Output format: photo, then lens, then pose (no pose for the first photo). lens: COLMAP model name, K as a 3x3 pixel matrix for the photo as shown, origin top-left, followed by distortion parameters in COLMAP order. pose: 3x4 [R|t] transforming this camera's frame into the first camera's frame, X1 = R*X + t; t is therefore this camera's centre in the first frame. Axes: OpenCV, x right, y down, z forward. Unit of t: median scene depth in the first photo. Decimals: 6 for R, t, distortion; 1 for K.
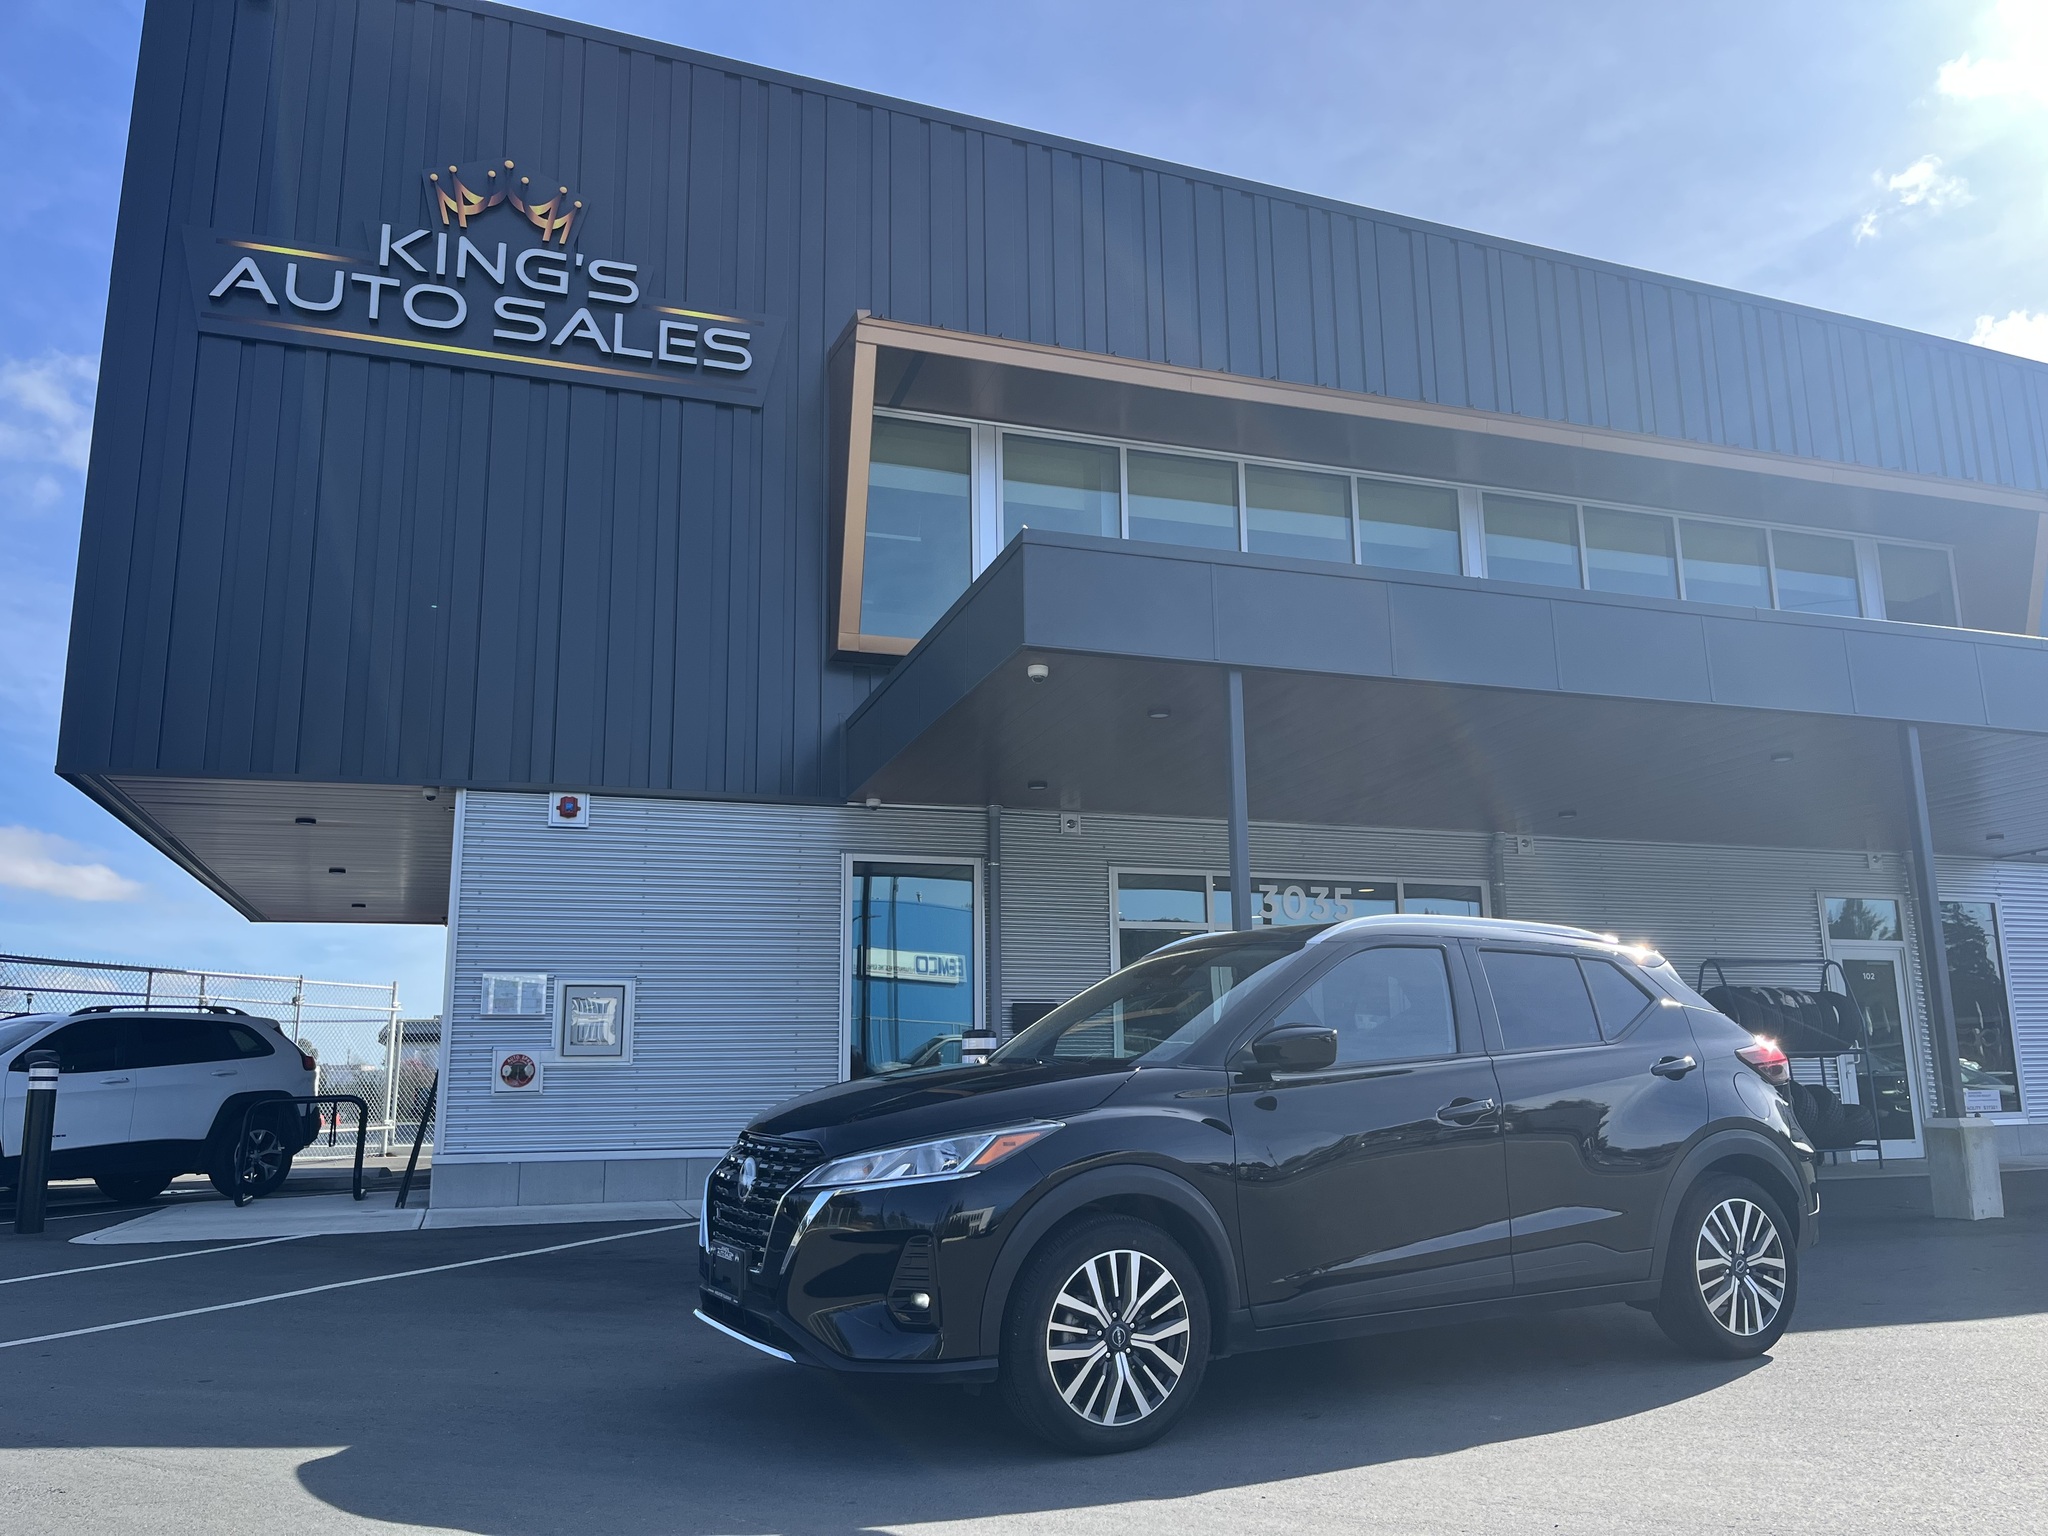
lens RADIAL K [[1582.6, 0, 1024.0], [0, 1582.6, 768.0], [0, 0, 1]] dist [0.067302, -0.117076]
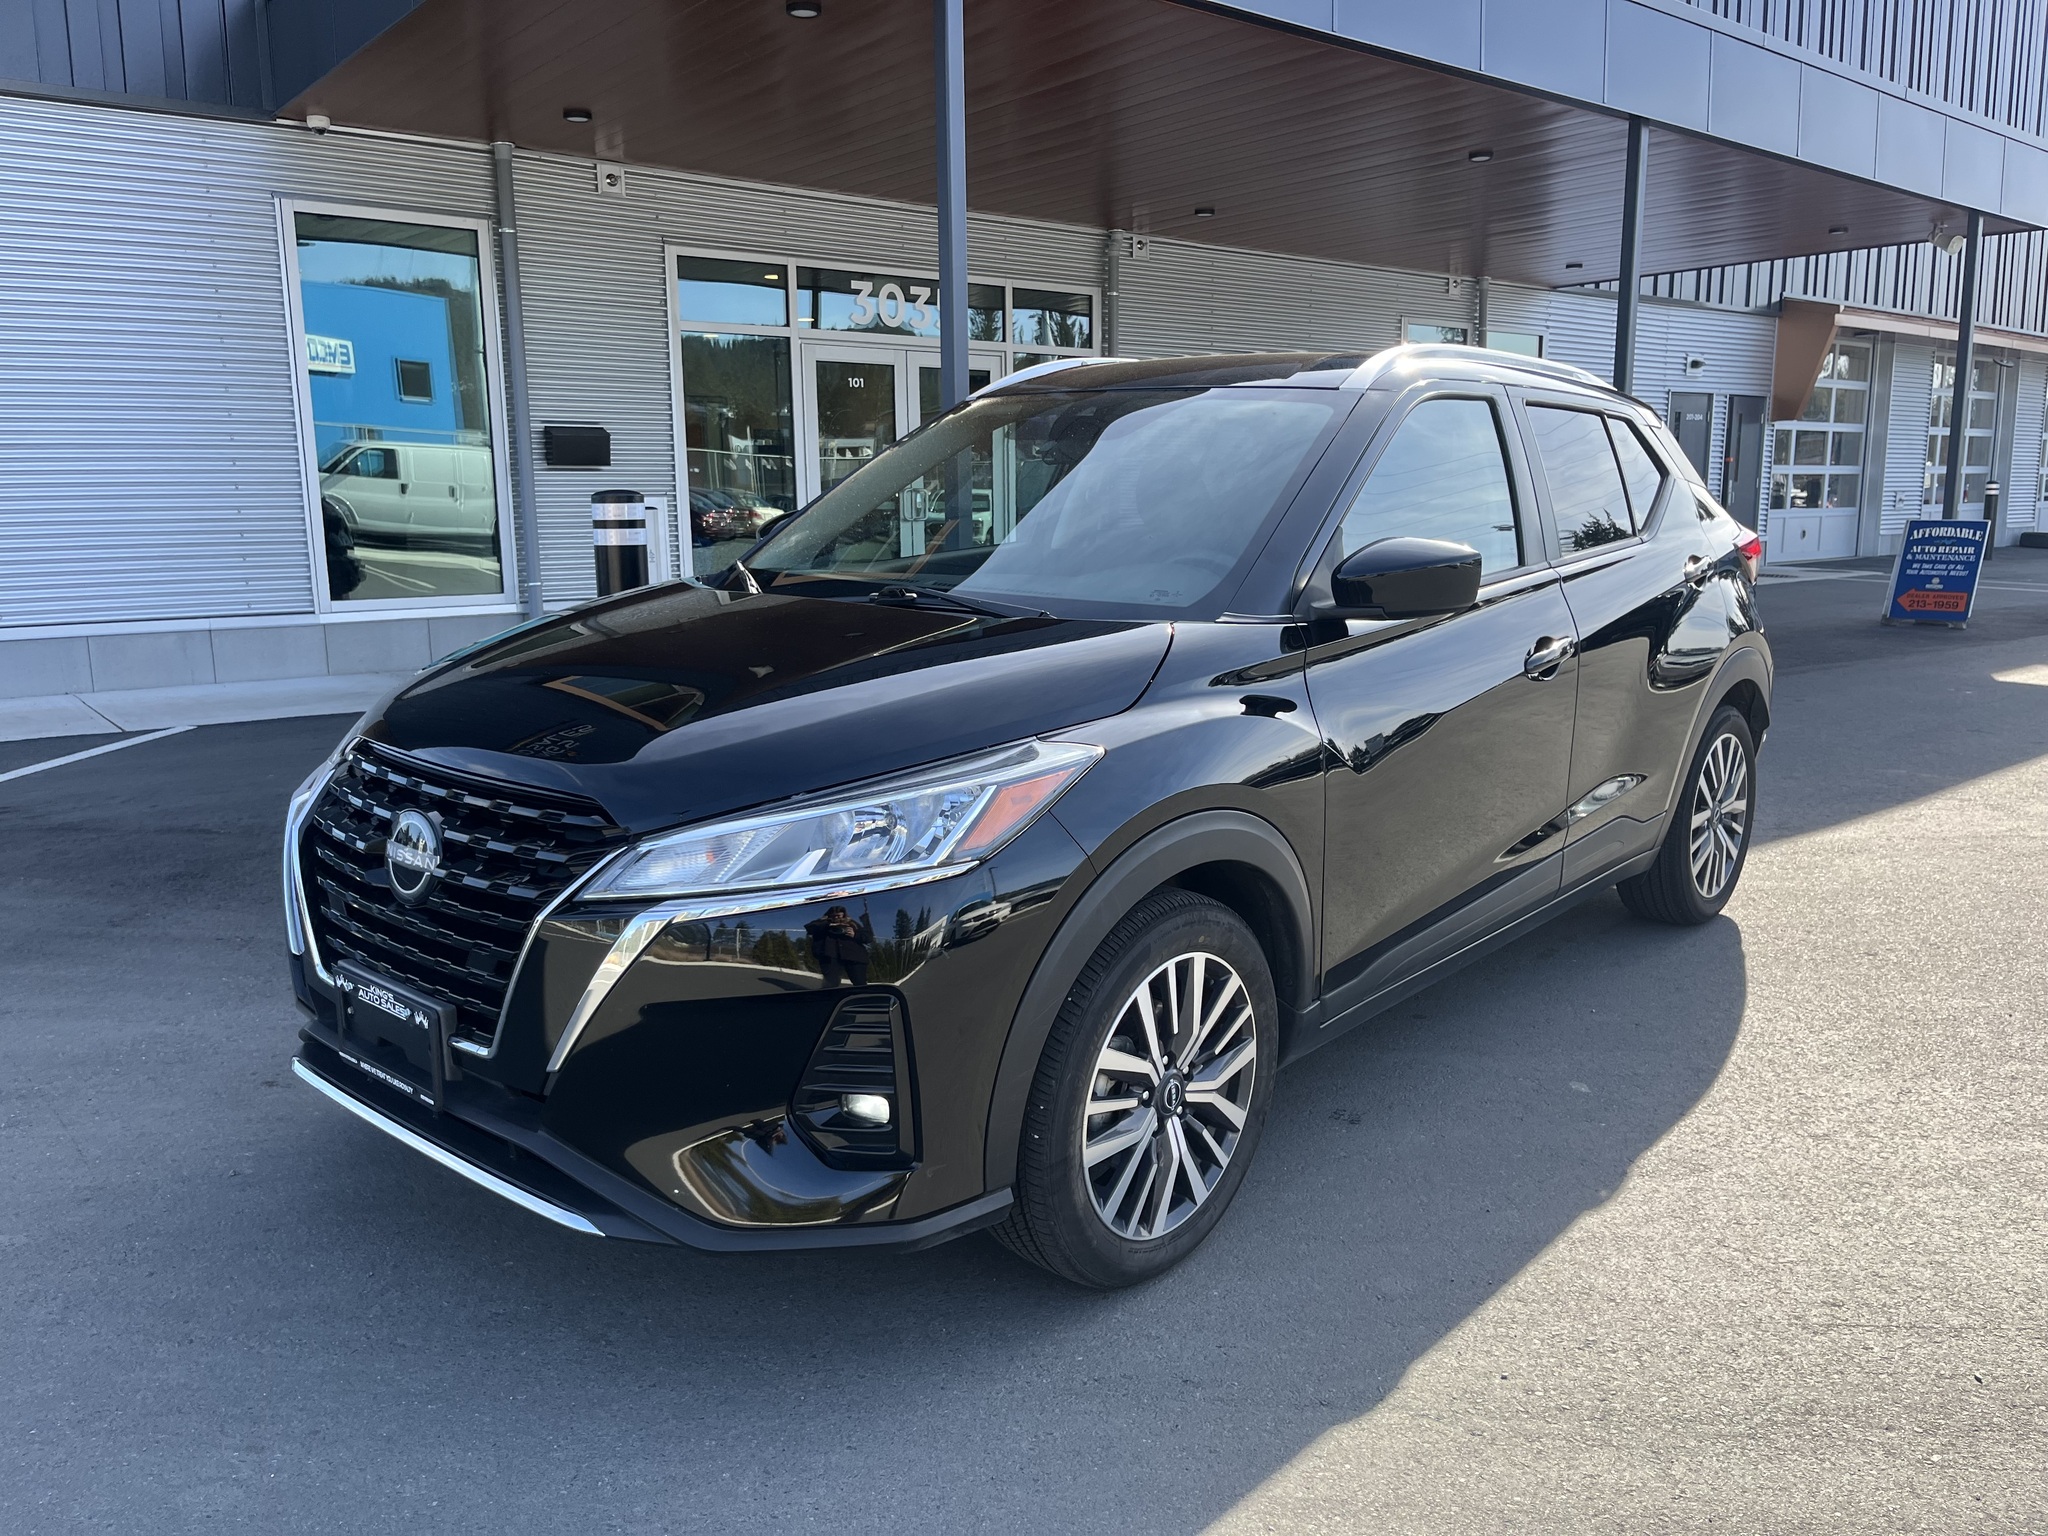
lens RADIAL K [[1549.3, 0, 1024.2], [0, 1549.3, 782.9], [0, 0, 1]] dist [0.025922, -0.008617]
pose [[0.933135, -0.062727, 0.354013, -0.177270], [-0.075088, 0.928946, 0.362520, 0.051044], [-0.351598, -0.364862, 0.862122, 0.558956]]
